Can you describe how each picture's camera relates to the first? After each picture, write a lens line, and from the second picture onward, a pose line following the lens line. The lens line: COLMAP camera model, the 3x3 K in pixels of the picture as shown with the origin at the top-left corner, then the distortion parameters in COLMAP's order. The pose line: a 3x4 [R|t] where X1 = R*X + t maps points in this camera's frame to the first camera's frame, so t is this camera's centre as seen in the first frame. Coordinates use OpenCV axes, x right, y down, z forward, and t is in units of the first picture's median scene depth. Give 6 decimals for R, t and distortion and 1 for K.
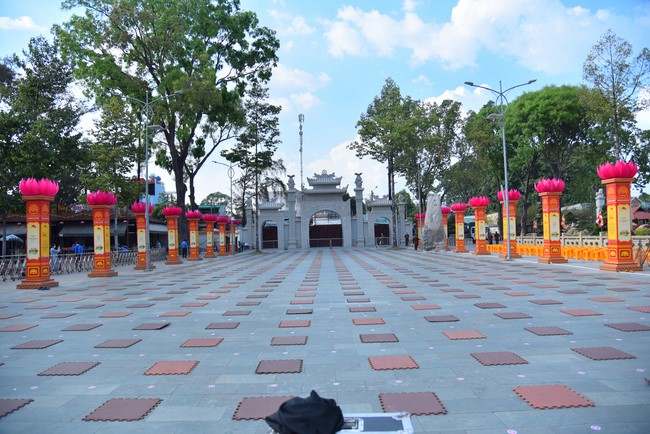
lens RADIAL K [[442.8, 0, 321.4], [0, 442.8, 223.4], [0, 0, 1]] dist [-0.110121, 0.051312]
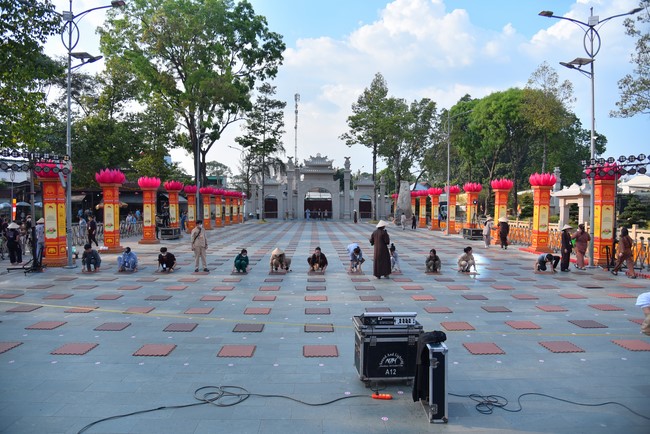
lens RADIAL K [[442.8, 0, 326.6], [0, 442.8, 227.4], [0, 0, 1]] dist [-0.110121, 0.051312]
pose [[0.998583, 0.032814, 0.041890, -0.016437], [-0.036095, 0.996130, 0.080133, -0.020483], [-0.039099, -0.081531, 0.995904, -0.205297]]
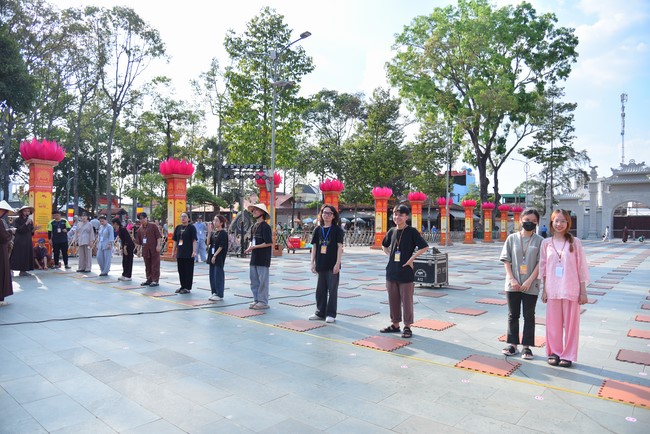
lens RADIAL K [[442.8, 0, 320.5], [0, 442.8, 230.1], [0, 0, 1]] dist [-0.110121, 0.051312]
pose [[0.765338, 0.044551, -0.642085, 0.092745], [-0.014031, 0.998519, 0.052558, -0.005881], [0.643476, -0.031215, 0.764829, -0.163822]]
